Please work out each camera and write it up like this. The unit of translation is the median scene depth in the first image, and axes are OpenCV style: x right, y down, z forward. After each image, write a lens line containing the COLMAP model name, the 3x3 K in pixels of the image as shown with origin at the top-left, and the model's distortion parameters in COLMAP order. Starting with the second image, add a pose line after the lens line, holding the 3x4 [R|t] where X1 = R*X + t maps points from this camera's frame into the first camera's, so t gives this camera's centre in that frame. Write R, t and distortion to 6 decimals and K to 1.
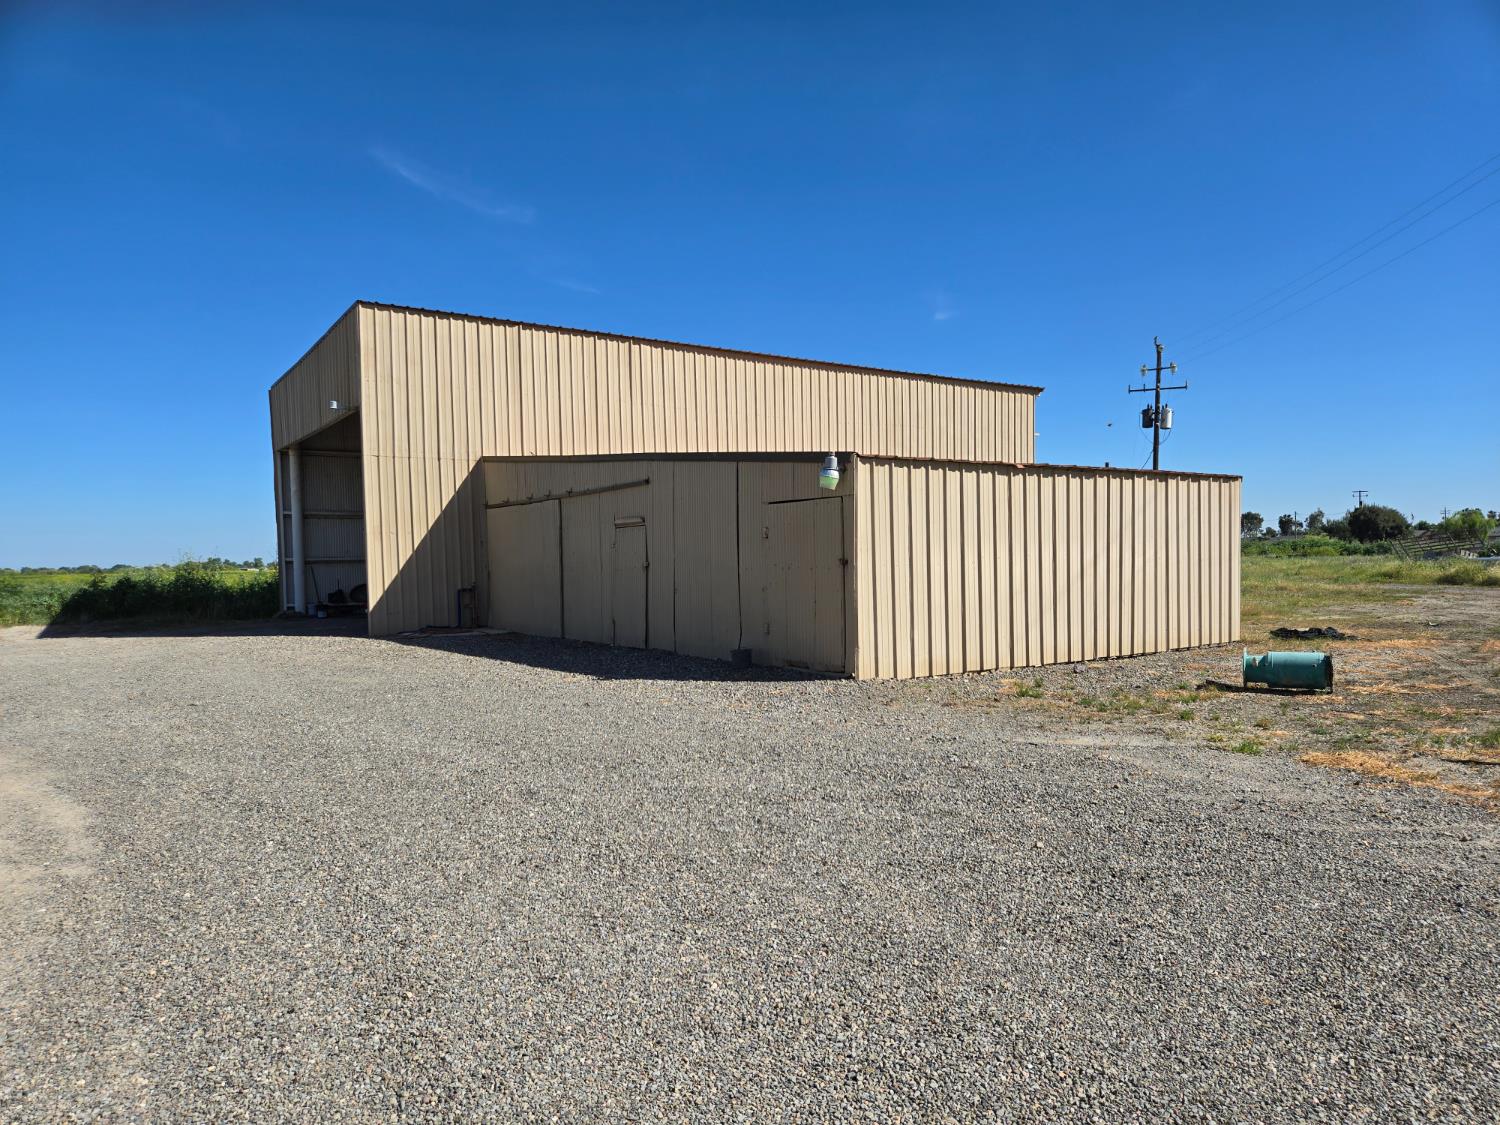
lens RADIAL K [[1012.5, 0, 759.4], [0, 1012.5, 549.0], [0, 0, 1]] dist [0.088017, -0.071966]
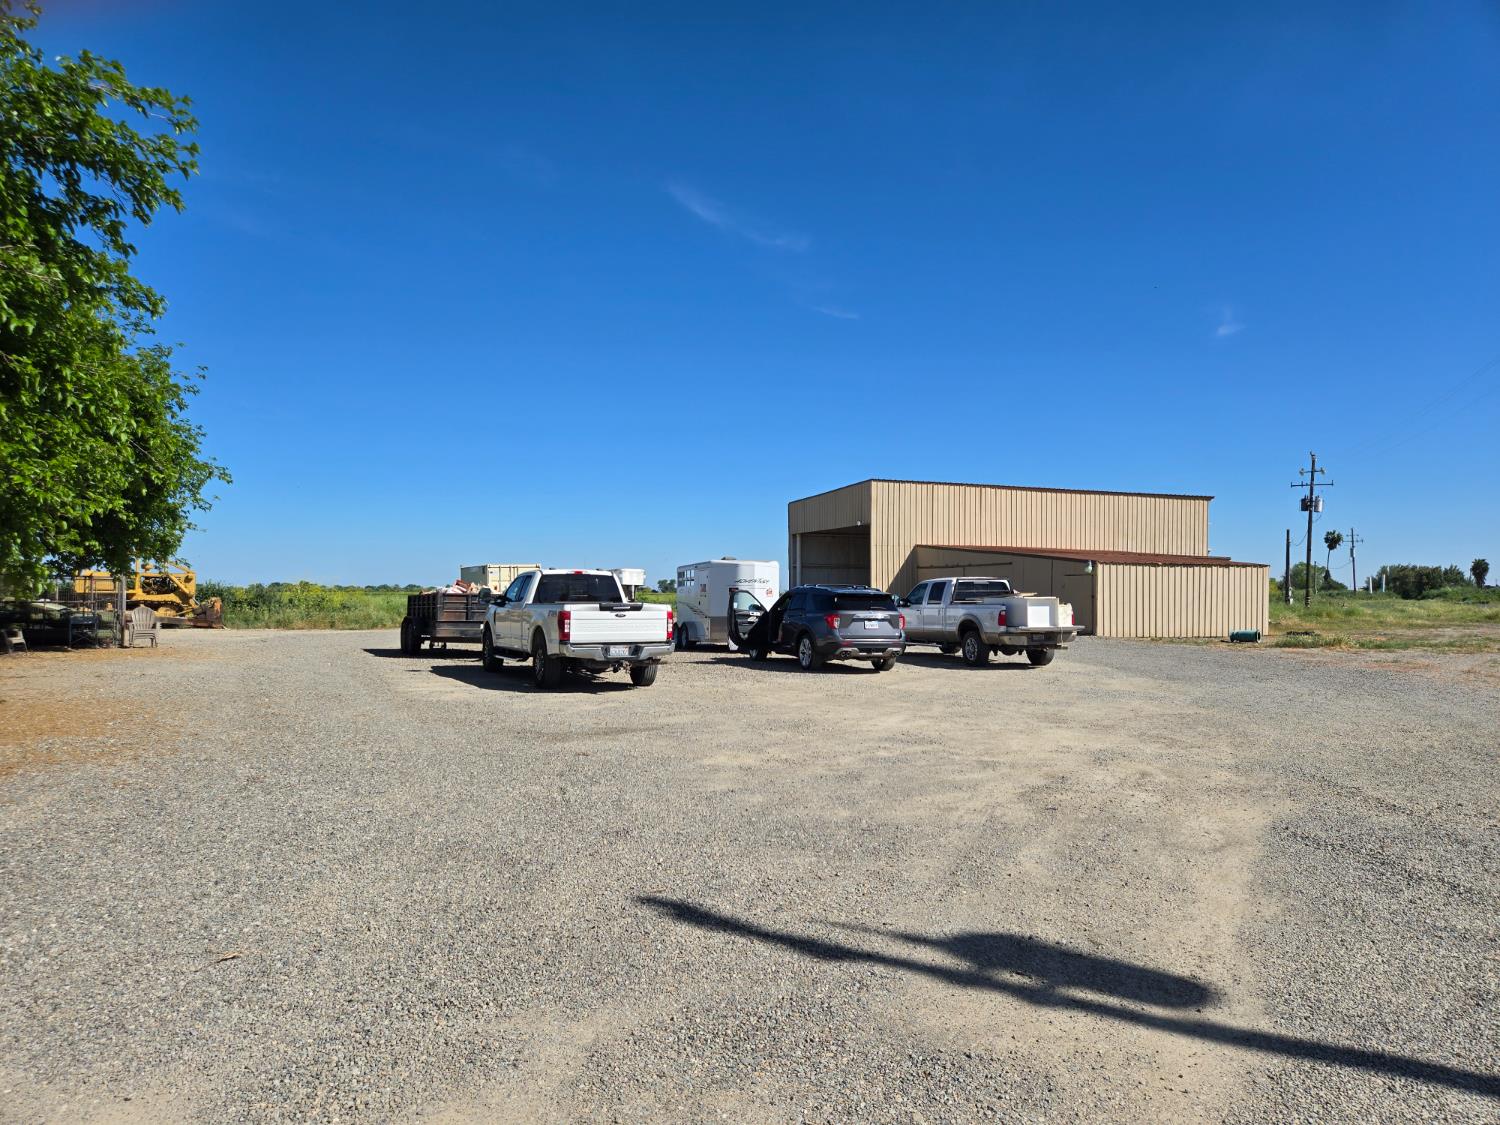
lens RADIAL K [[1013.1, 0, 781.8], [0, 1013.1, 575.5], [0, 0, 1]] dist [0.089983, -0.074118]
pose [[0.980471, 0.022312, -0.195393, -0.129175], [-0.023011, 0.999734, -0.001305, -0.014395], [0.195312, 0.005776, 0.980724, -1.199900]]
